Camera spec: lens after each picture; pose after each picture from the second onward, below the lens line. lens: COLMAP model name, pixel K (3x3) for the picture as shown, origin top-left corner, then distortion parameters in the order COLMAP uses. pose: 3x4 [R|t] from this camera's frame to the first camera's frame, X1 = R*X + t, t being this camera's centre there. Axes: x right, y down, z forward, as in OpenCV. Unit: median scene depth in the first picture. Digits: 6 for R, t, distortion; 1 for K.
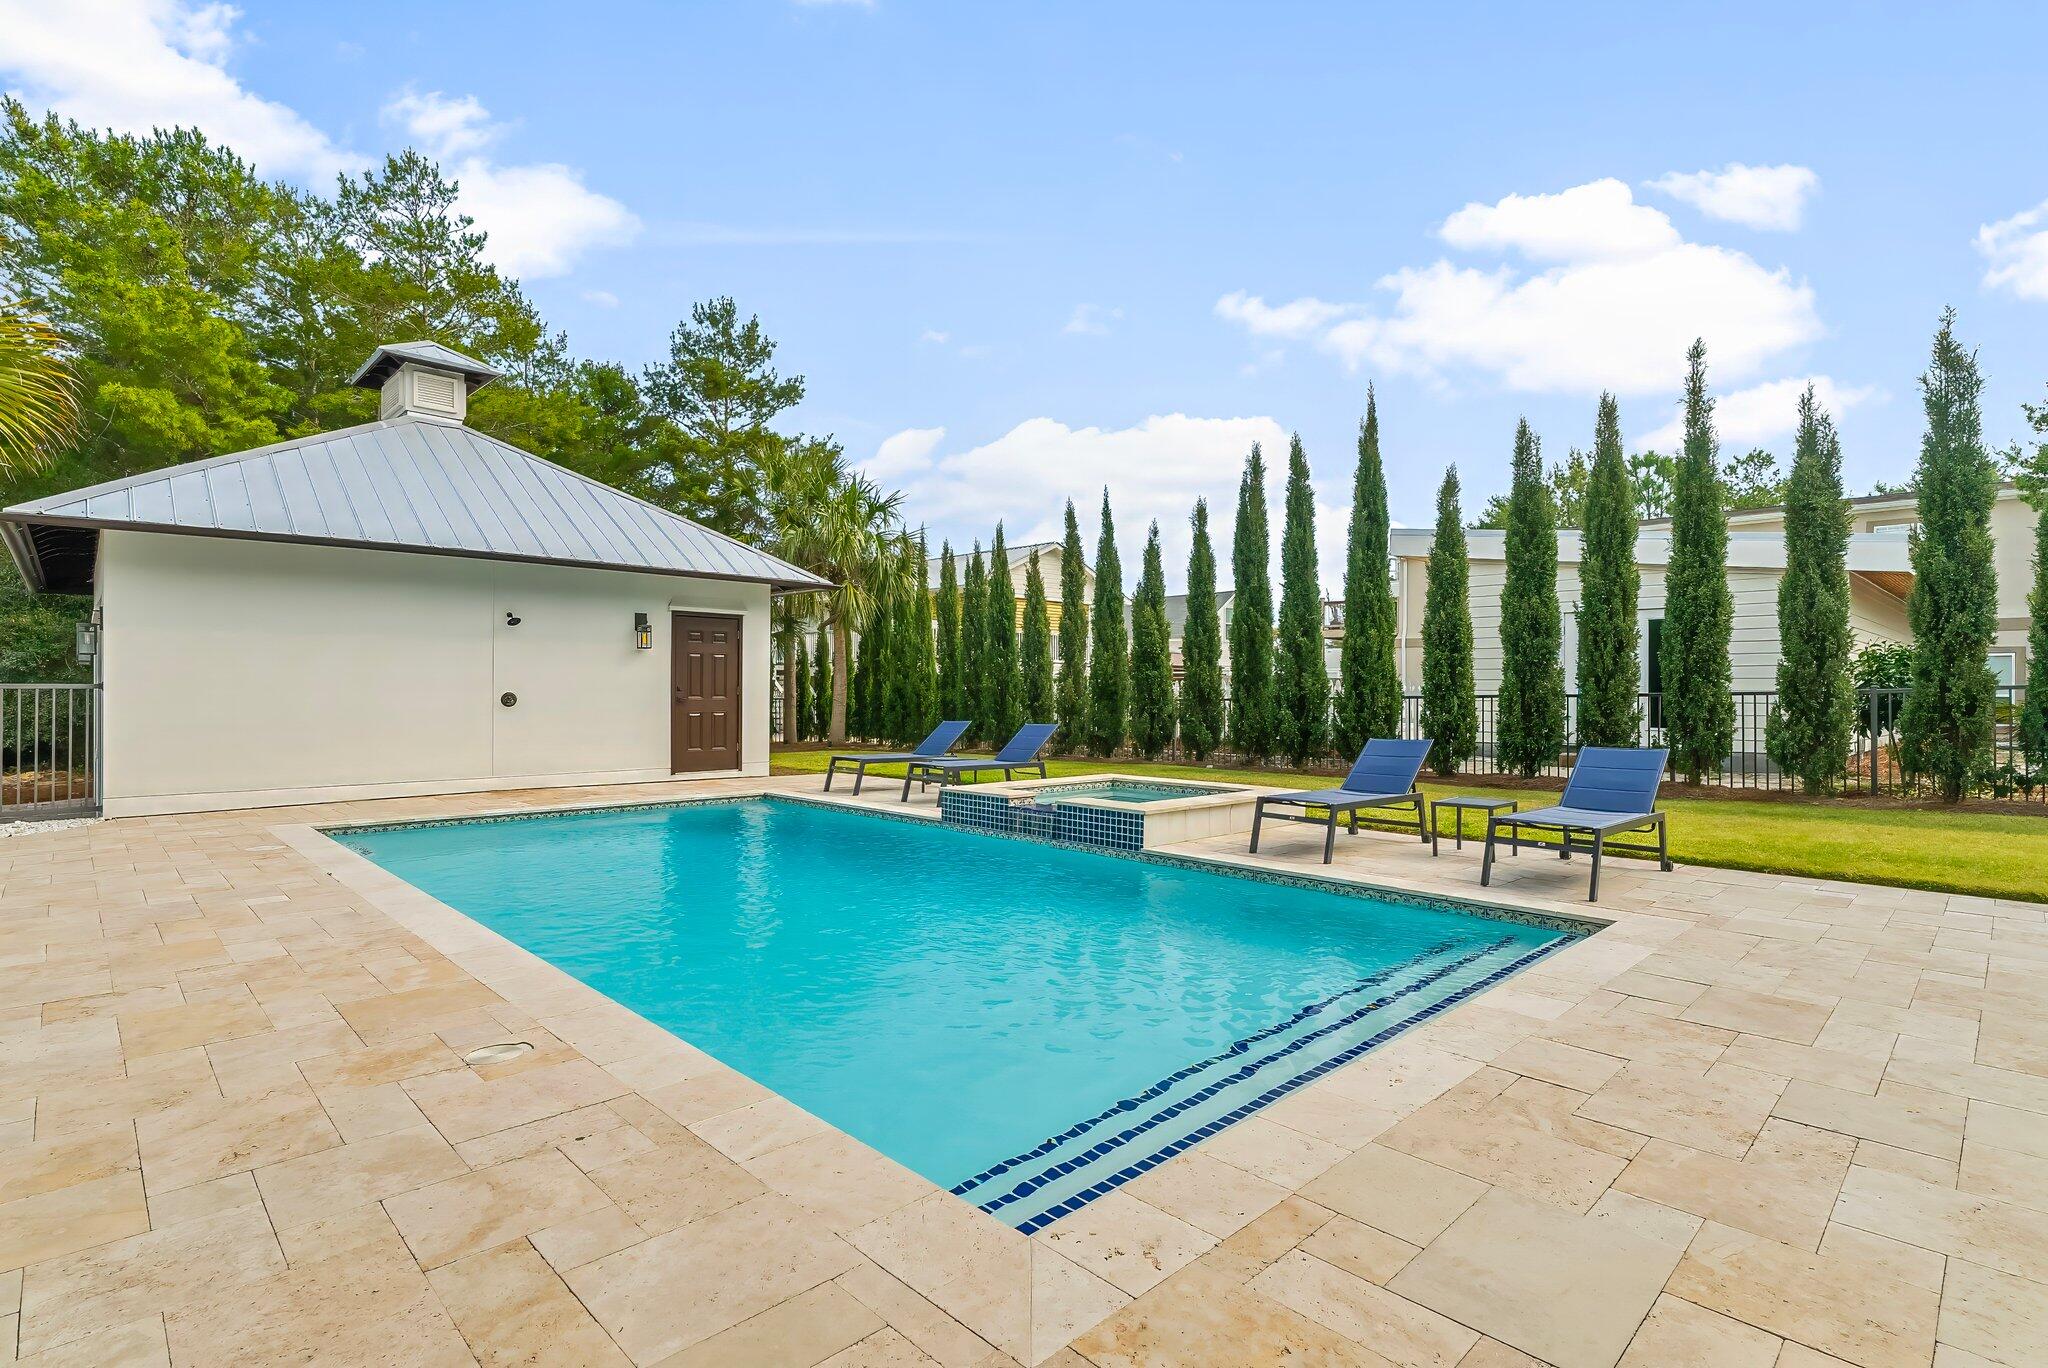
lens RADIAL K [[978.9, 0, 1021.7], [0, 978.9, 693.7], [0, 0, 1]] dist [-0.004681, 0.000199]
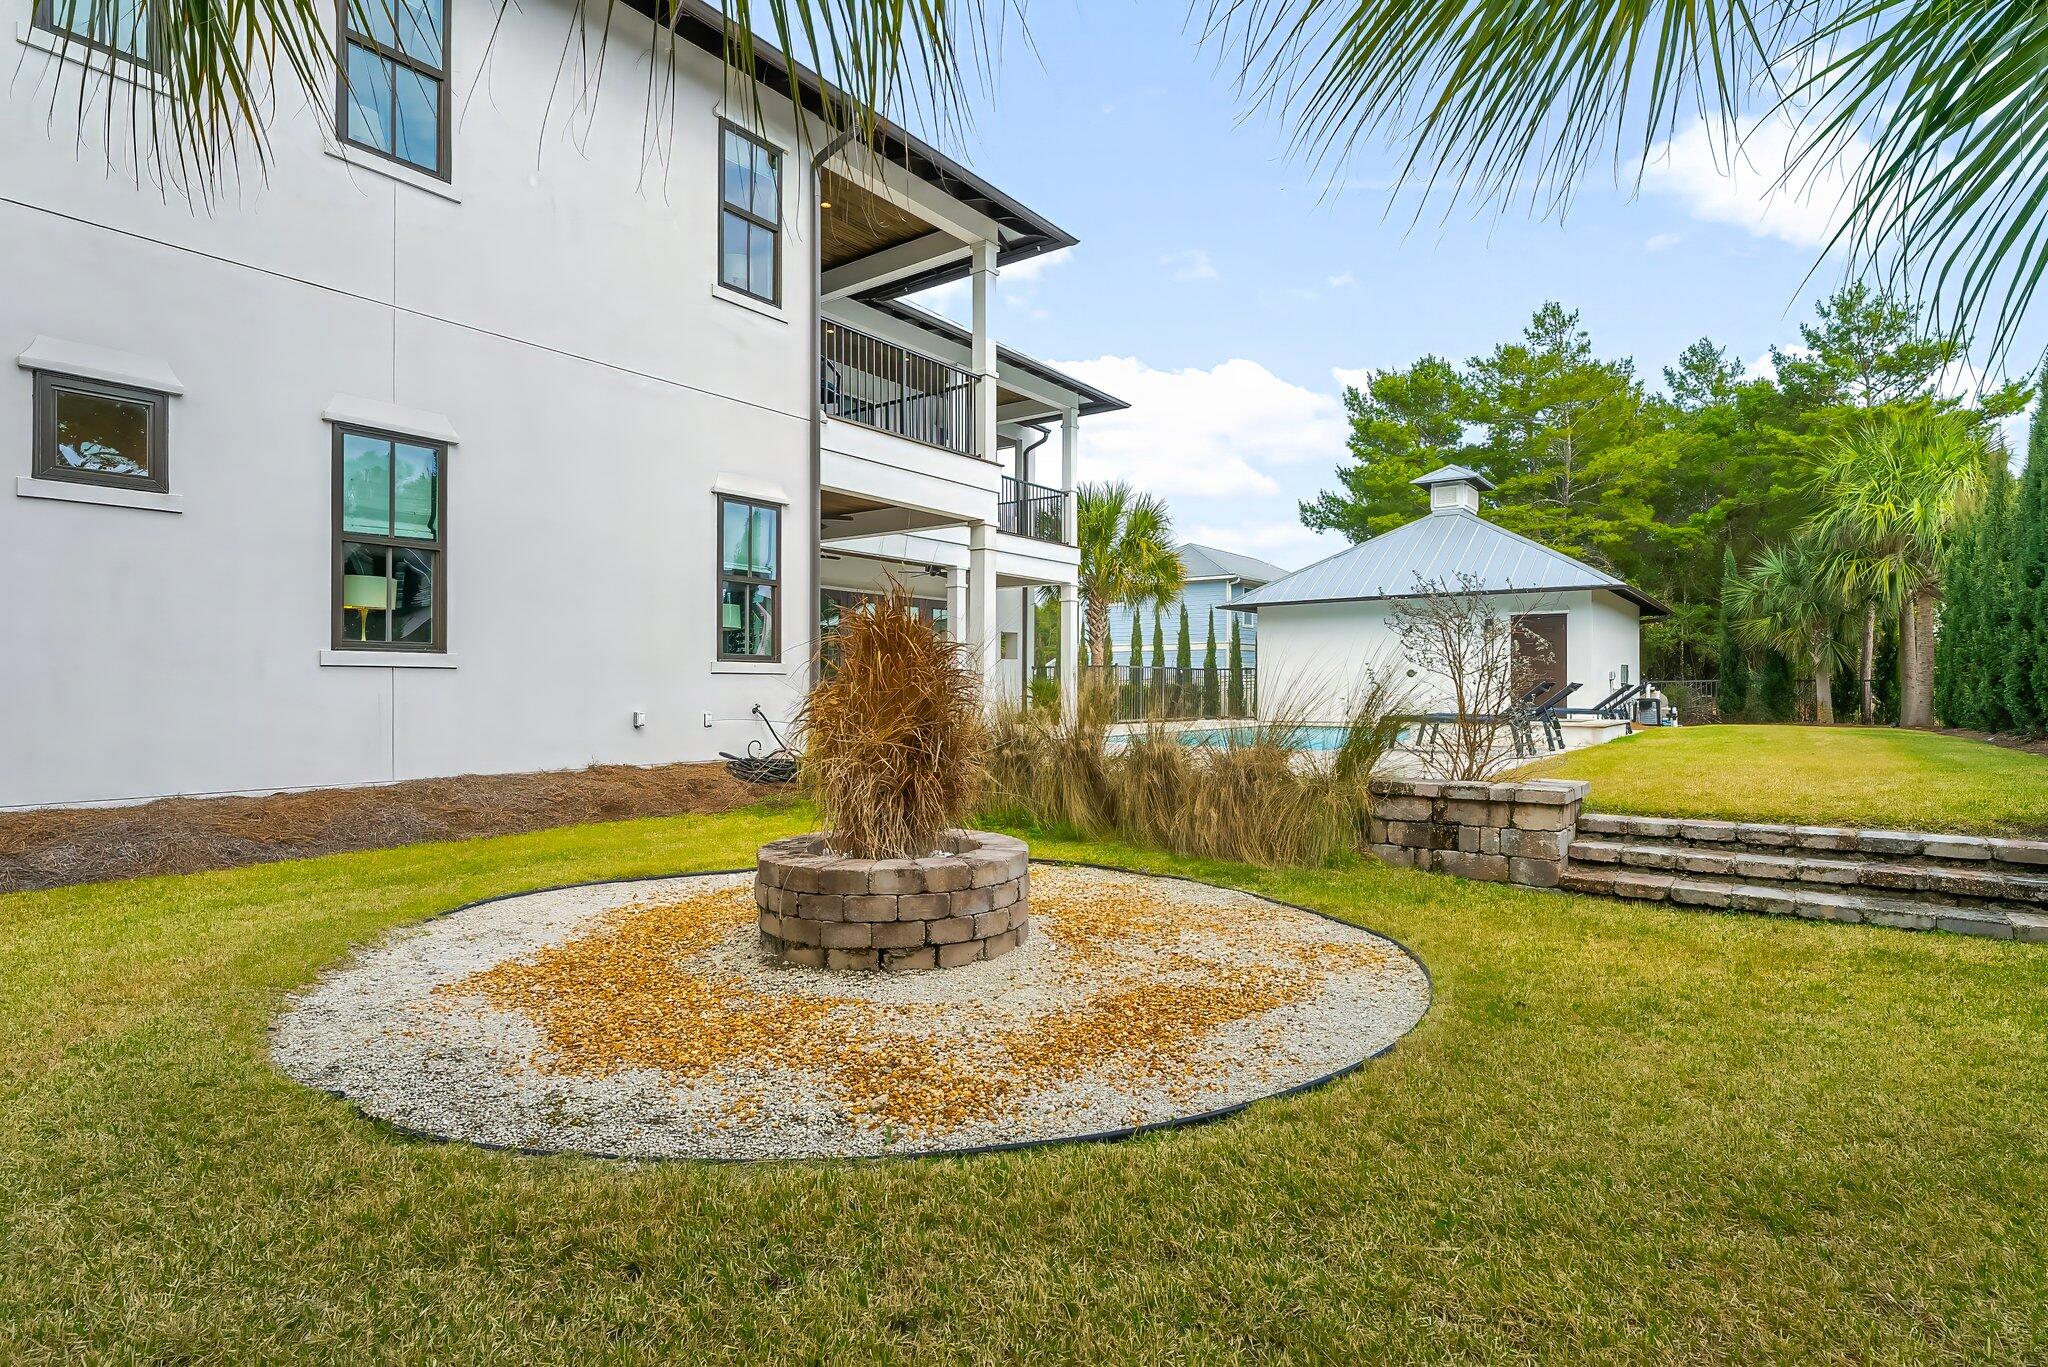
lens RADIAL K [[1066.9, 0, 1019.2], [0, 1066.9, 687.2], [0, 0, 1]] dist [0.012513, -0.000956]
pose [[0.167039, -0.008338, -0.985915, 1.107810], [-0.005534, 0.999941, -0.009394, 0.046081], [0.985935, 0.007025, 0.166983, -0.045065]]
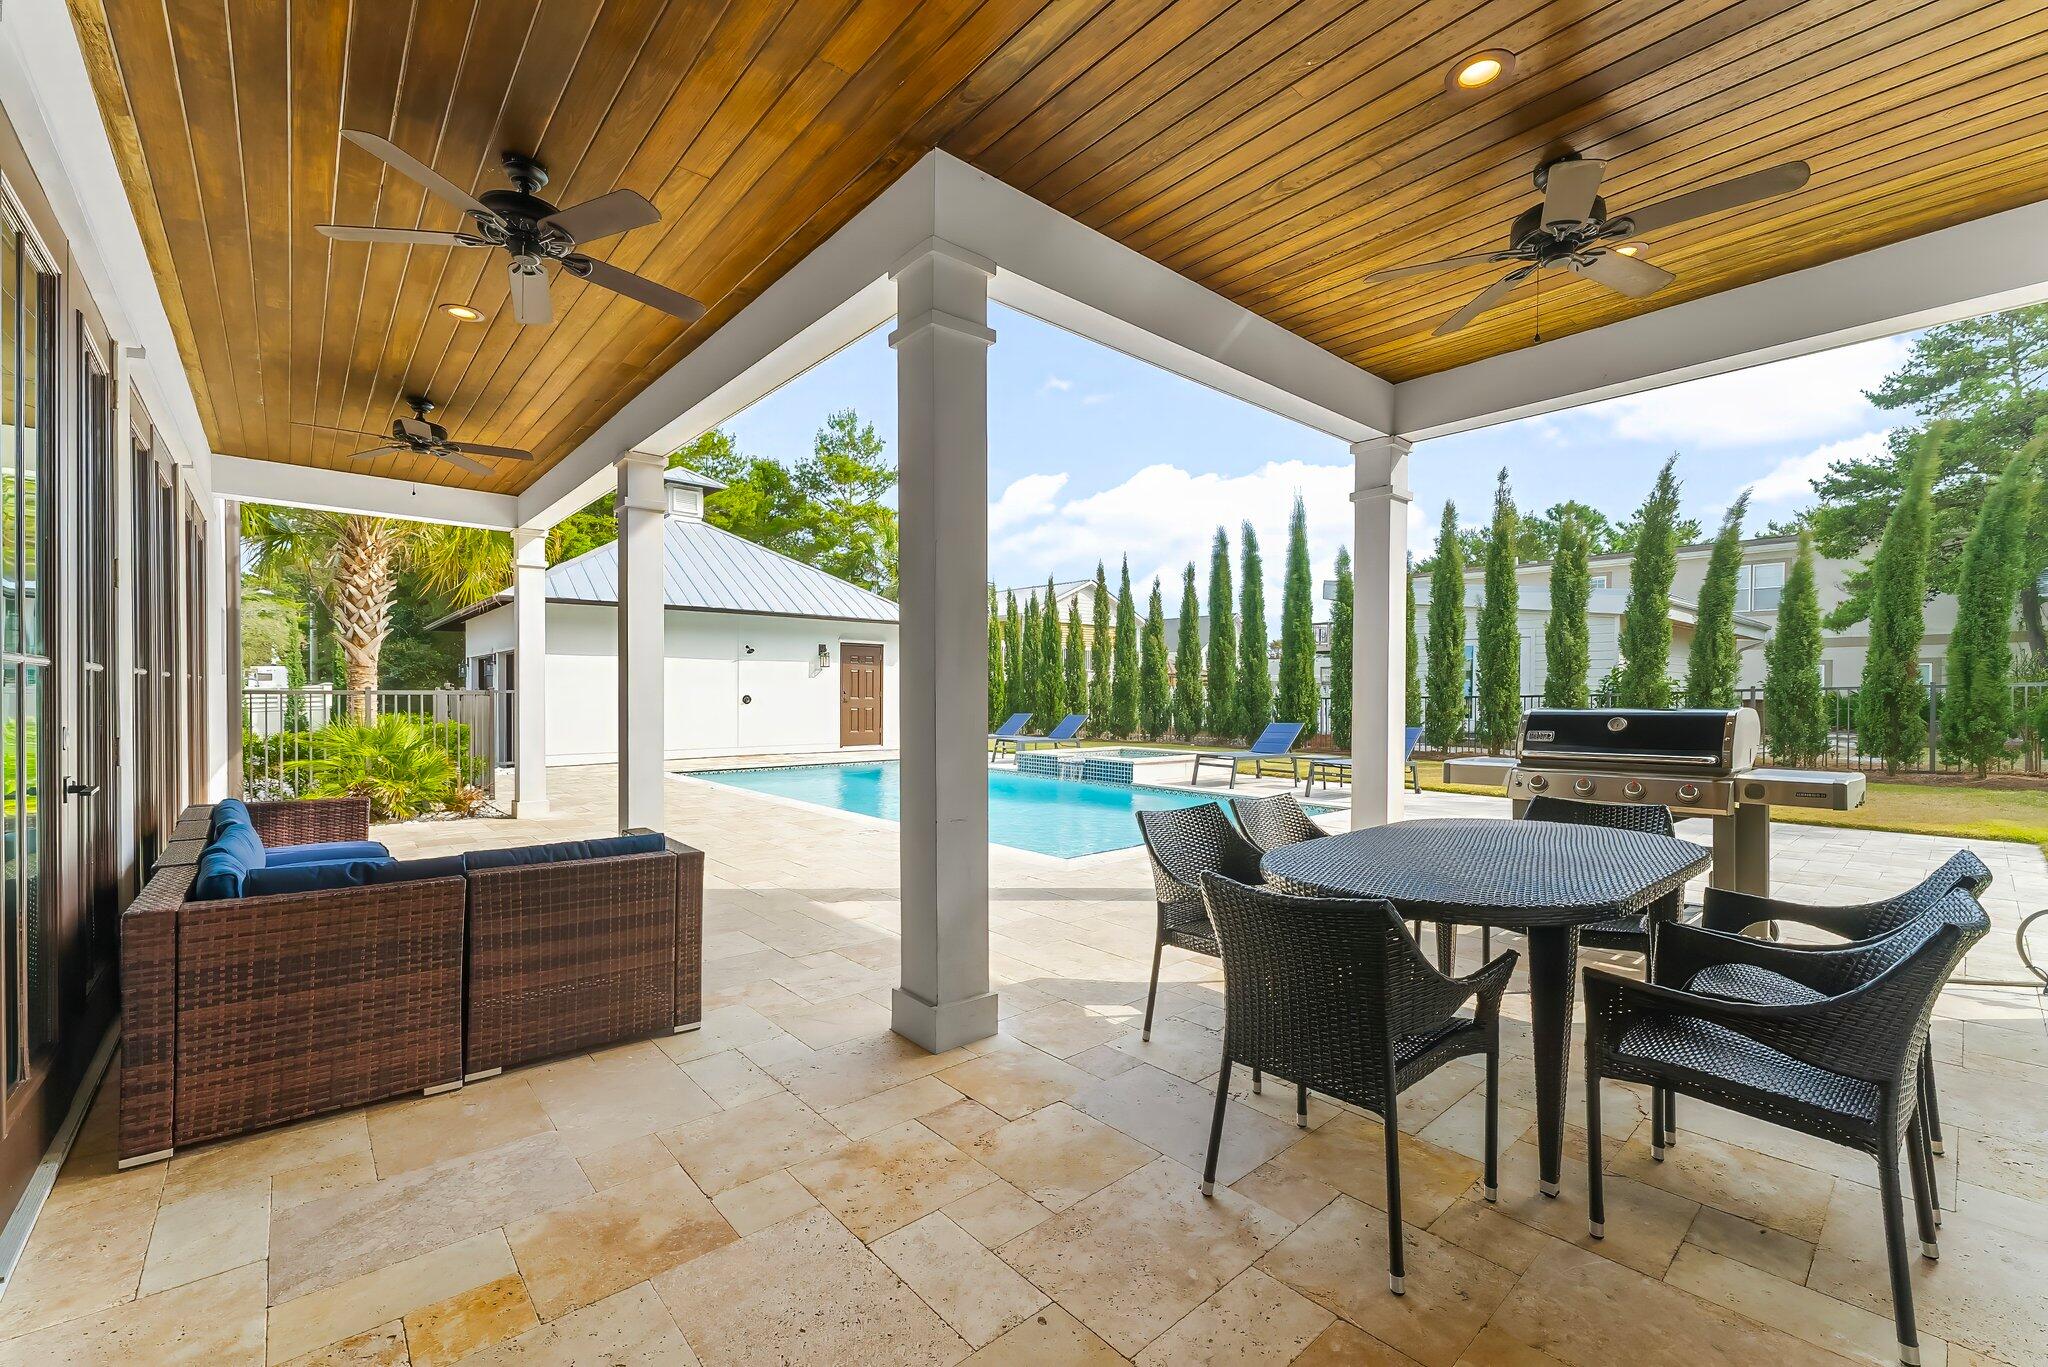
lens RADIAL K [[831.2, 0, 1020.0], [0, 831.2, 697.8], [0, 0, 1]] dist [0.002162, 0.000252]
pose [[0.998611, 0.000964, -0.052674, -0.001618], [-0.000771, 0.999993, 0.003684, -0.001425], [0.052678, -0.003639, 0.998605, -0.290913]]
